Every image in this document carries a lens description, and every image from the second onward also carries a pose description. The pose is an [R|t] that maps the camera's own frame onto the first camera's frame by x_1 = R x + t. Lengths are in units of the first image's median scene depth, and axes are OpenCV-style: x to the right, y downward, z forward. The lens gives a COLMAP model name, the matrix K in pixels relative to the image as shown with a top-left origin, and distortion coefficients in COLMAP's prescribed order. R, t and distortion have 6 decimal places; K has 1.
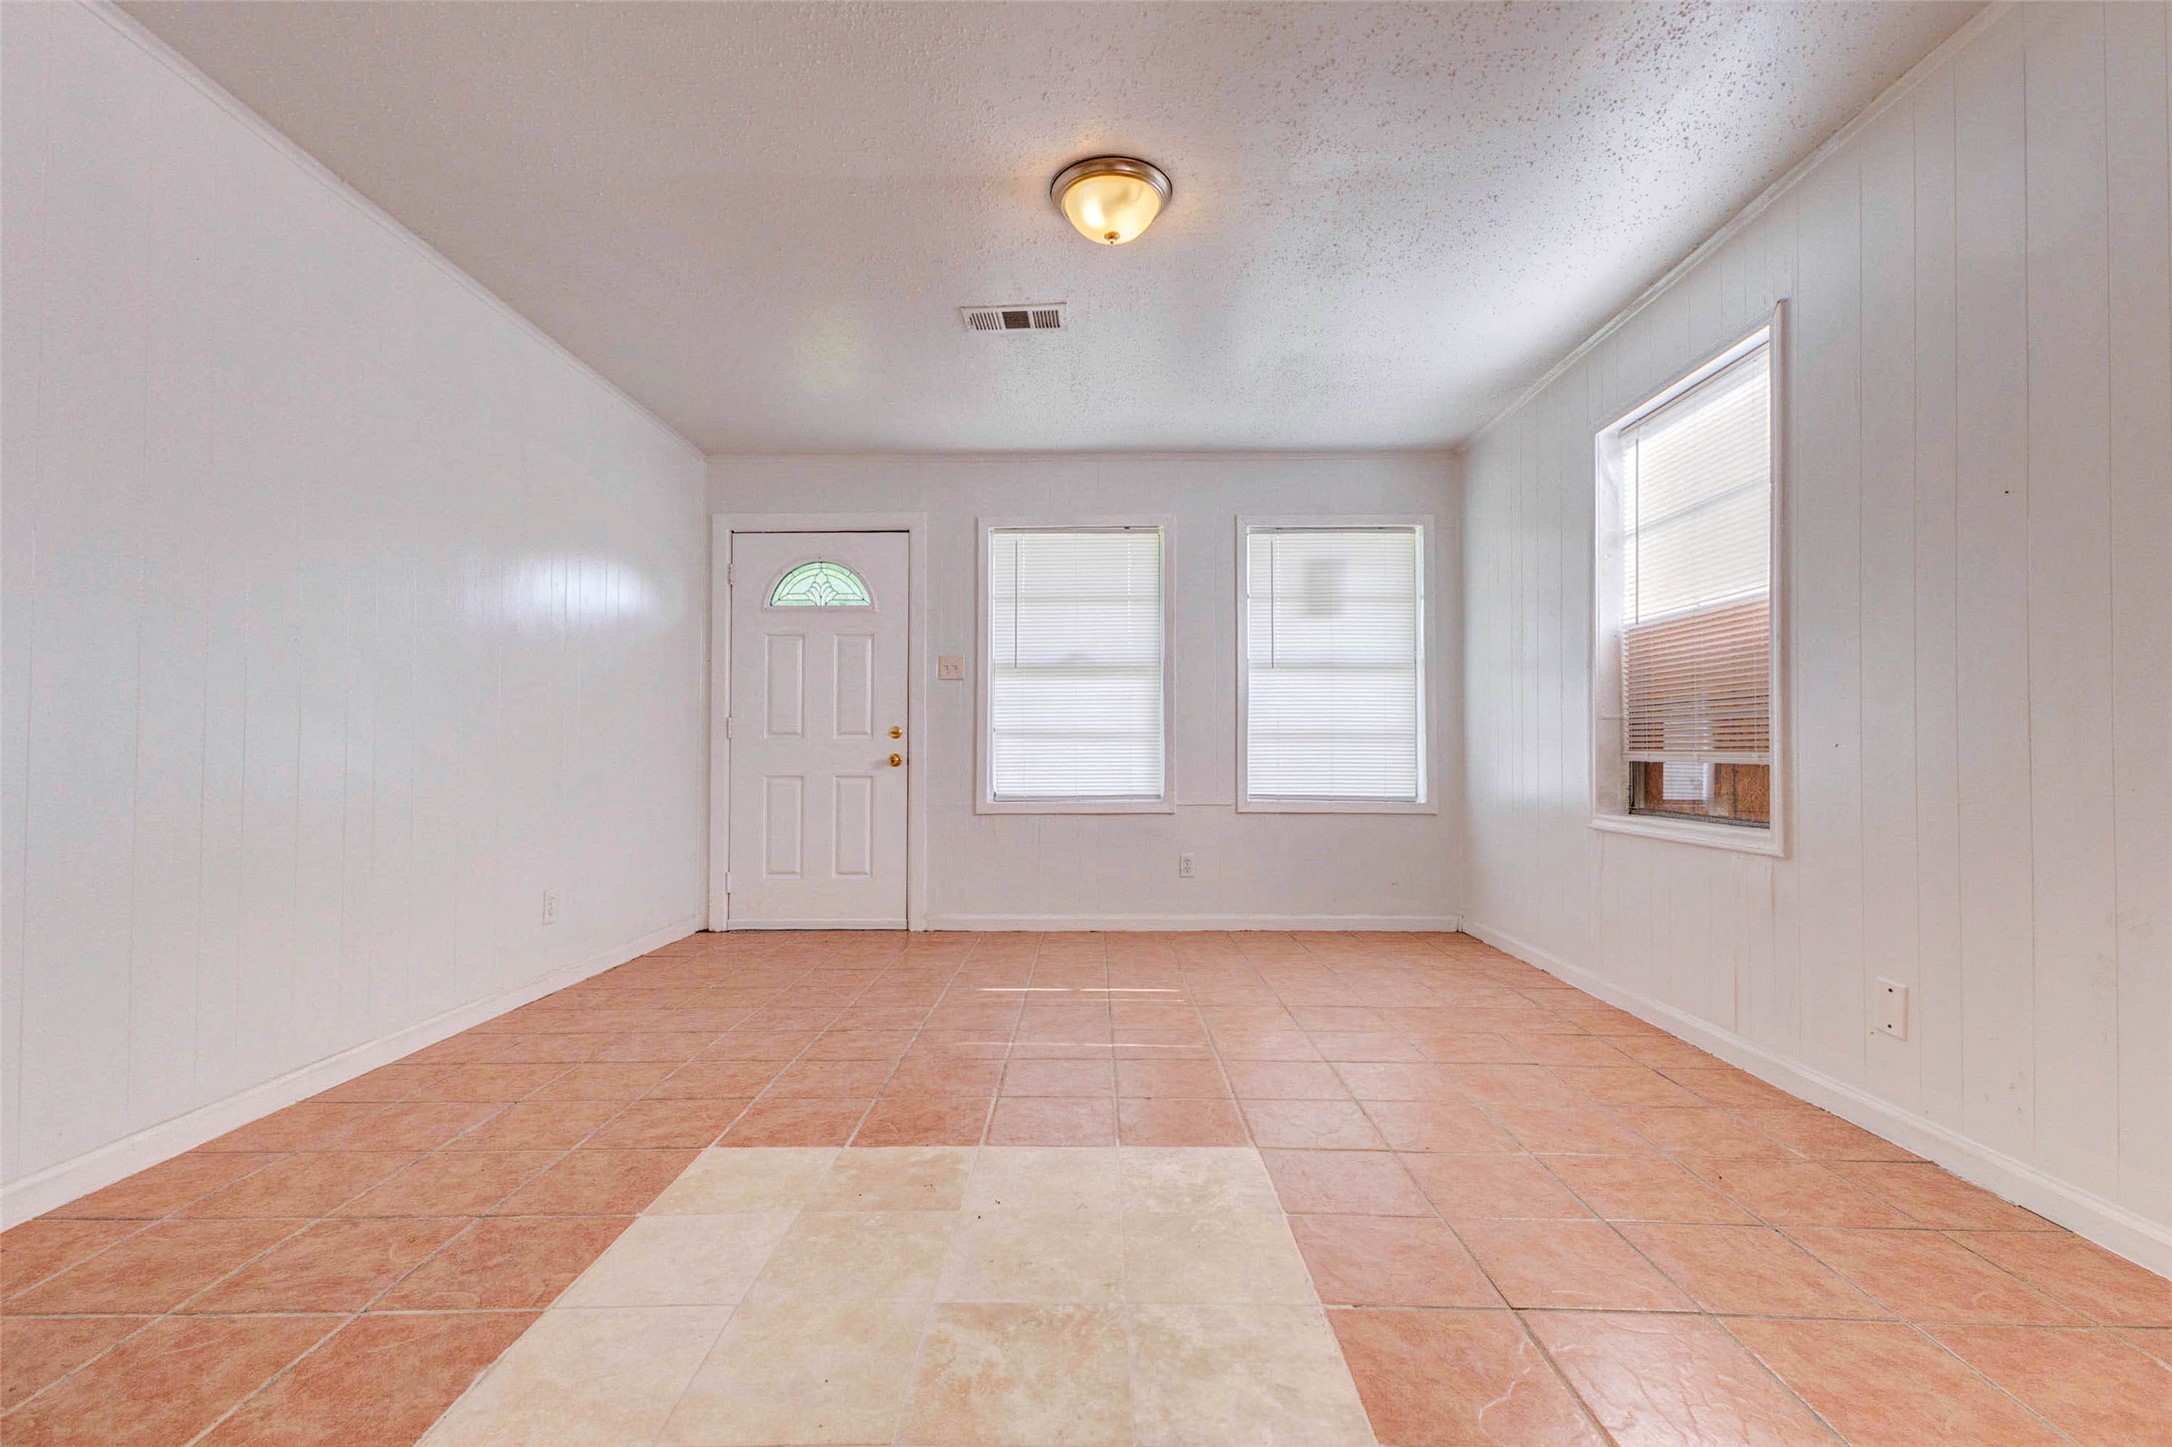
lens RADIAL K [[951.1, 0, 1084.9], [0, 951.1, 718.2], [0, 0, 1]] dist [0.013760, 0.000358]
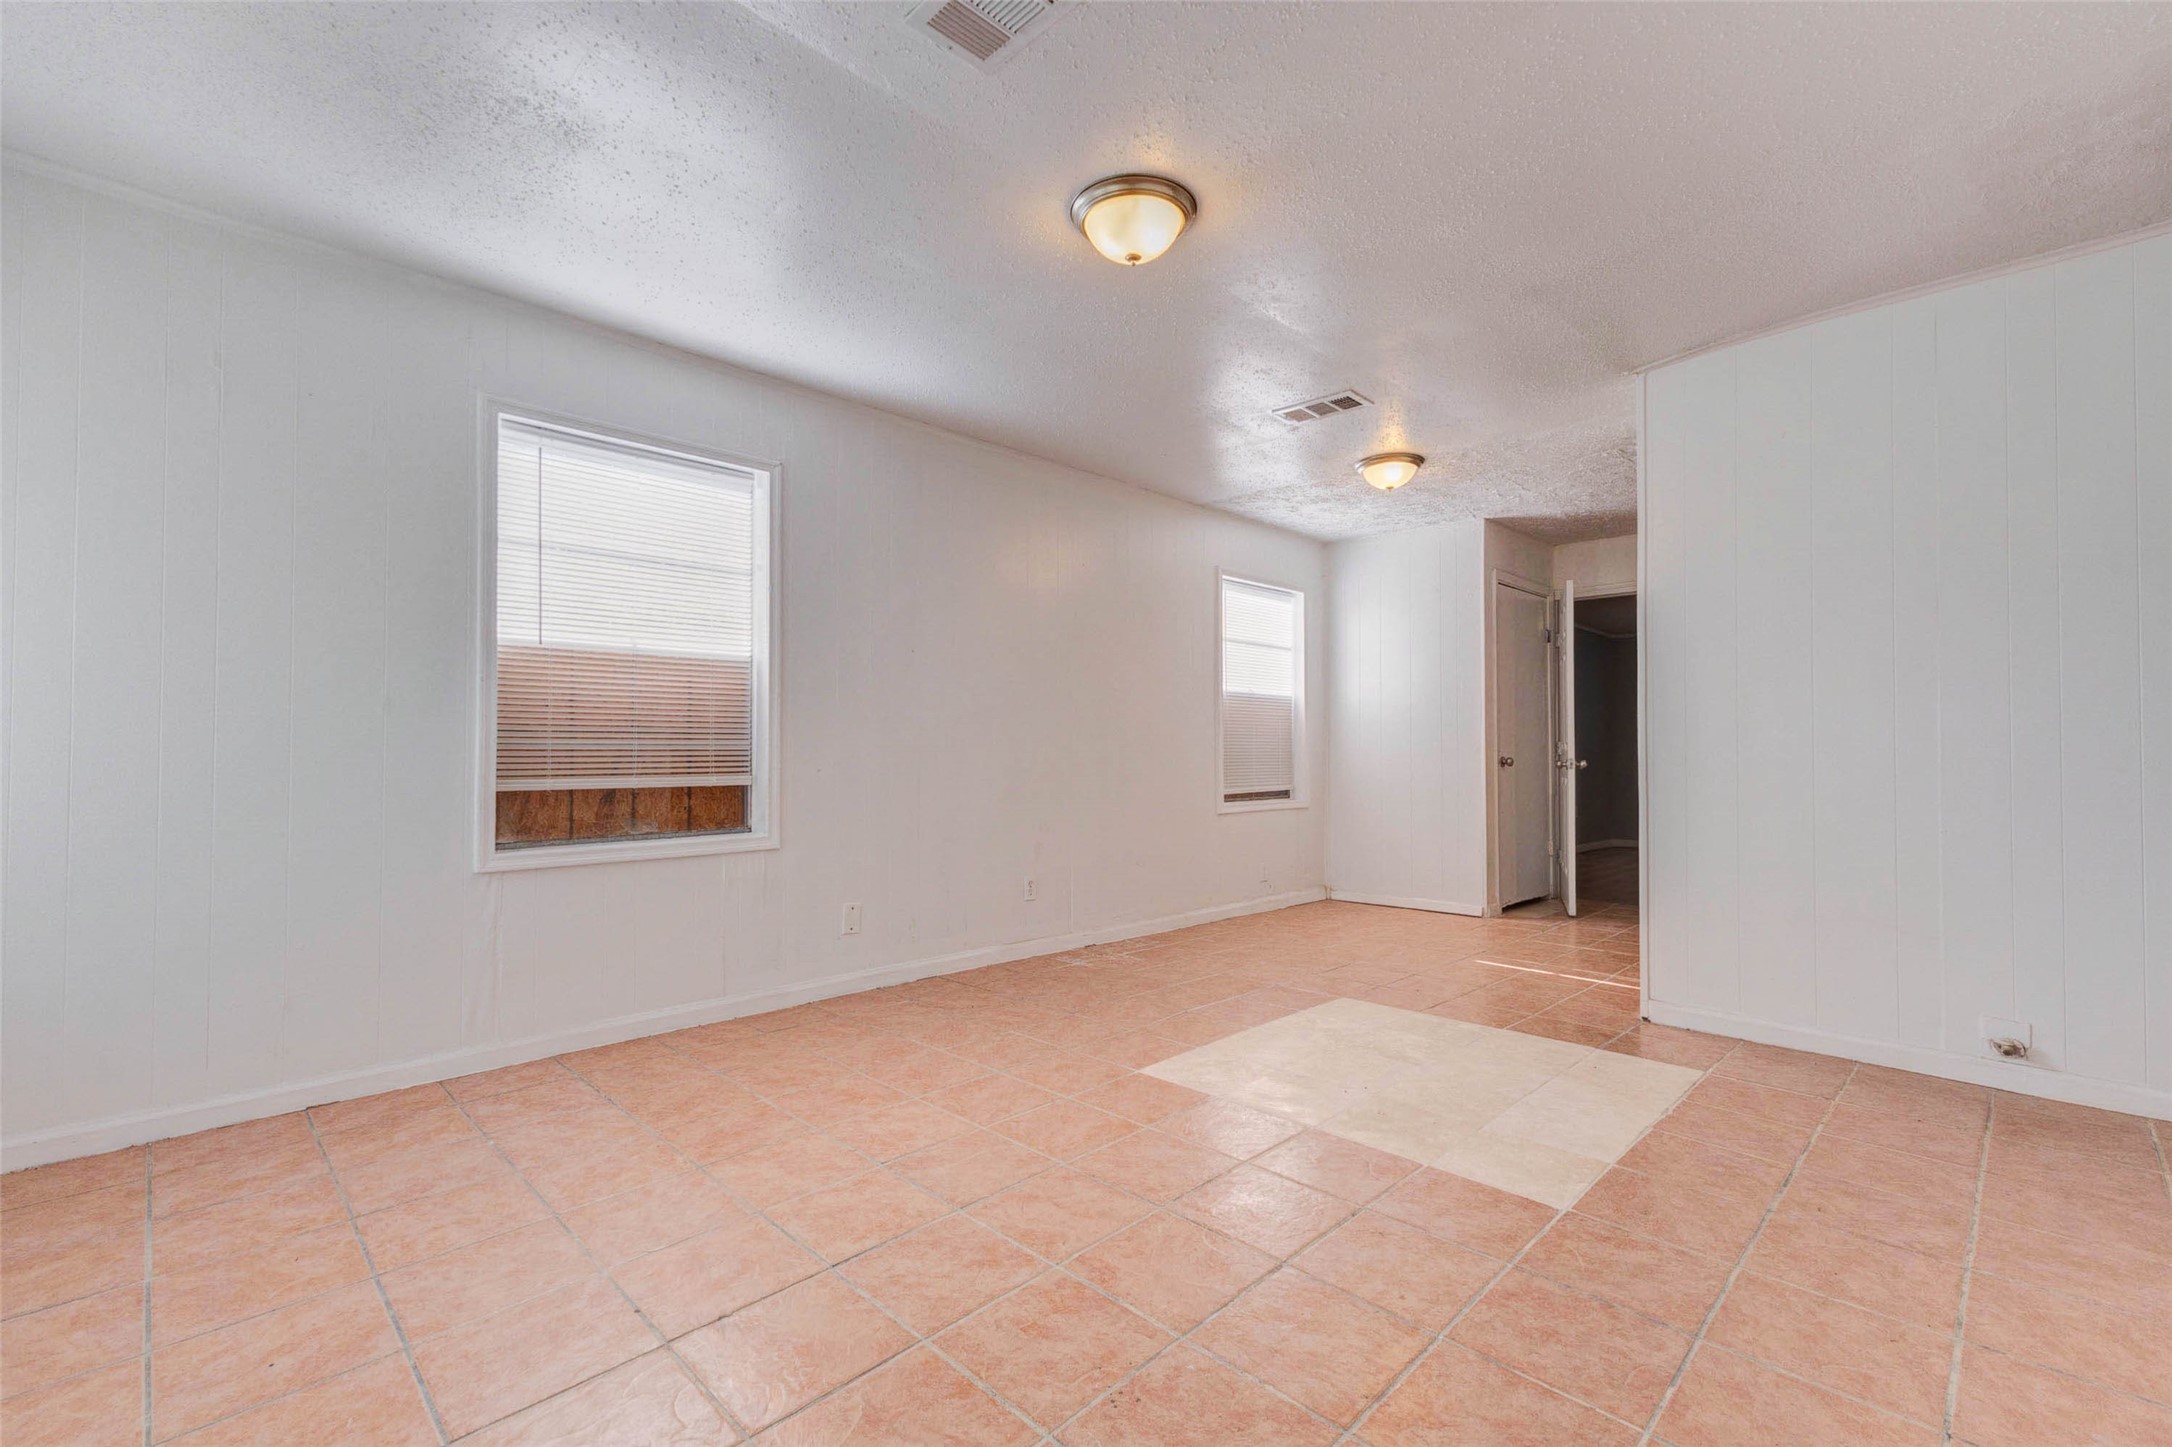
lens RADIAL K [[951.1, 0, 1084.9], [0, 951.1, 718.2], [0, 0, 1]] dist [0.013760, 0.000358]
pose [[-0.714860, 0.024235, 0.698847, -0.724944], [-0.023510, 0.998001, -0.058658, 0.027054], [-0.698872, -0.058362, -0.712862, 2.030532]]
